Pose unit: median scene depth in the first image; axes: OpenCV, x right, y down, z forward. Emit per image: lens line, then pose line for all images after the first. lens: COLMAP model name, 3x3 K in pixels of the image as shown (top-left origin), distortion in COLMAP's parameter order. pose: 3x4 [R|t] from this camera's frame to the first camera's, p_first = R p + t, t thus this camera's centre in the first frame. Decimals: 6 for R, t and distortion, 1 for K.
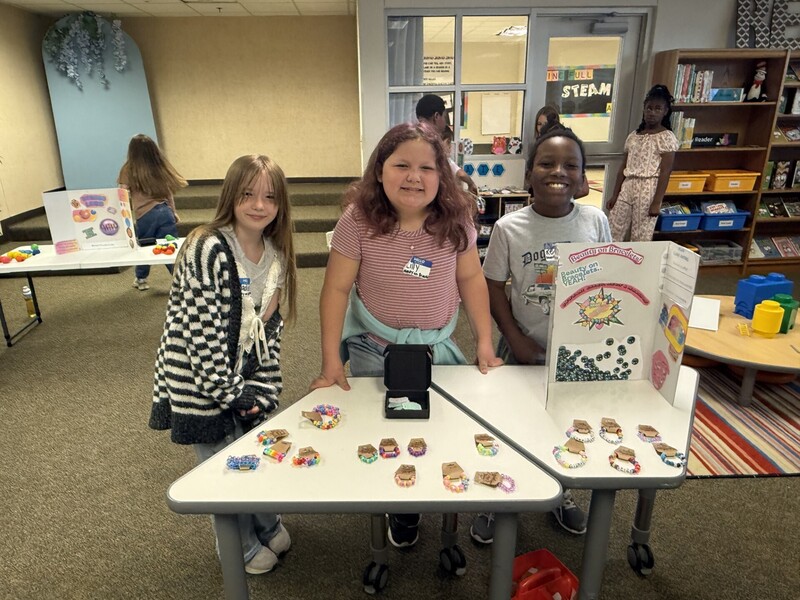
lens RADIAL K [[547.8, 0, 397.5], [0, 547.8, 300.8], [0, 0, 1]] dist [0.004035, 0.000575]
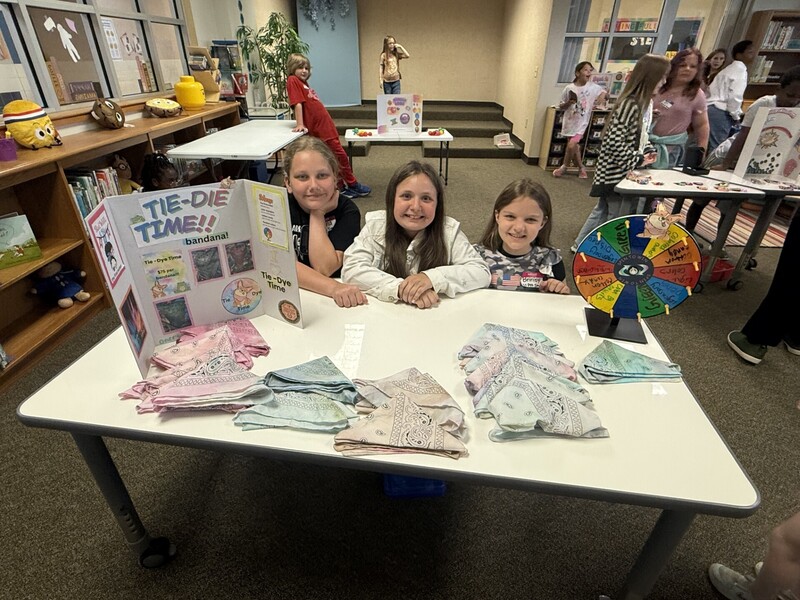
lens RADIAL K [[430.0, 0, 400.0], [0, 430.0, 300.0], [0, 0, 1]] dist [0.002110, -0.000847]
pose [[0.995057, 0.069056, -0.071367, -0.336486], [-0.054806, 0.981163, 0.185244, 0.143808], [0.082815, -0.180417, 0.980098, -0.347831]]
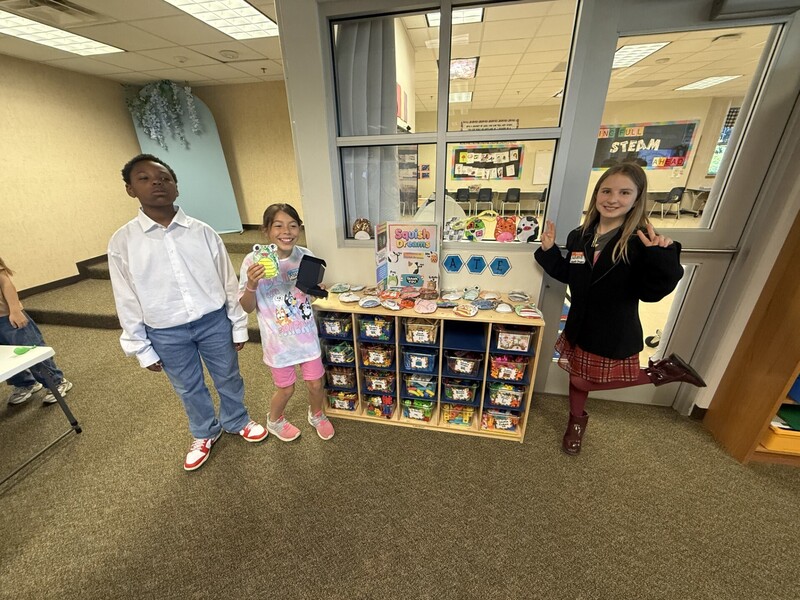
lens RADIAL K [[318.9, 0, 400.0], [0, 318.9, 300.0], [0, 0, 1]] dist [0.000416, -0.000153]
pose [[0.967115, 0.097821, -0.234775, 0.170573], [-0.080450, 0.993340, 0.082484, -0.232750], [0.241280, -0.060884, 0.968544, 0.633893]]
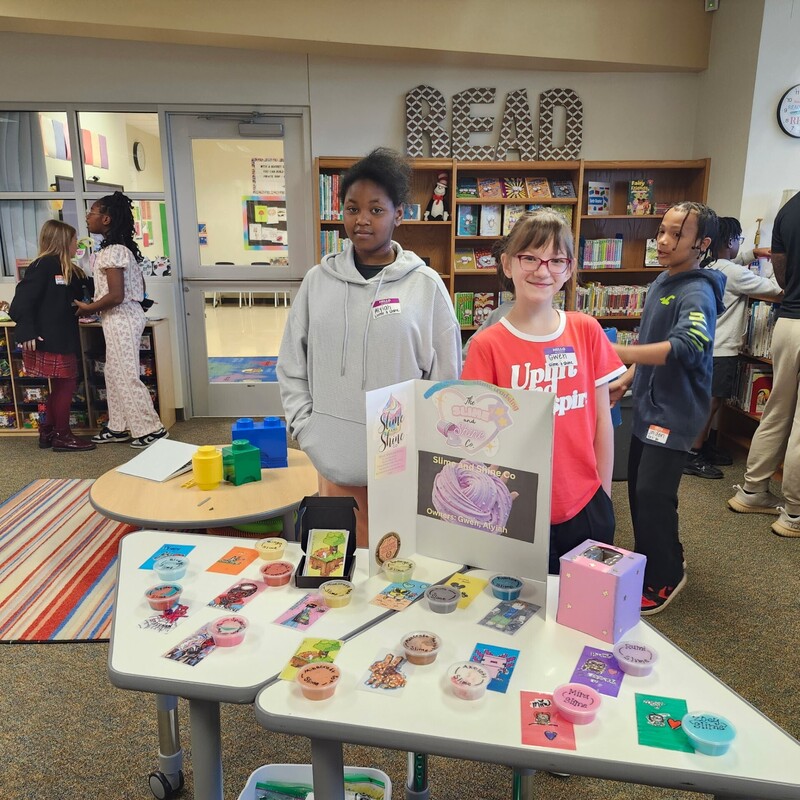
lens RADIAL K [[752.4, 0, 400.0], [0, 752.4, 400.0], [0, 0, 1]] dist [0.122271, -0.157002]
pose [[0.999575, 0.021055, -0.020176, 0.626223], [-0.023116, 0.993879, -0.108031, 0.030833], [0.017778, 0.108451, 0.993943, -0.104780]]
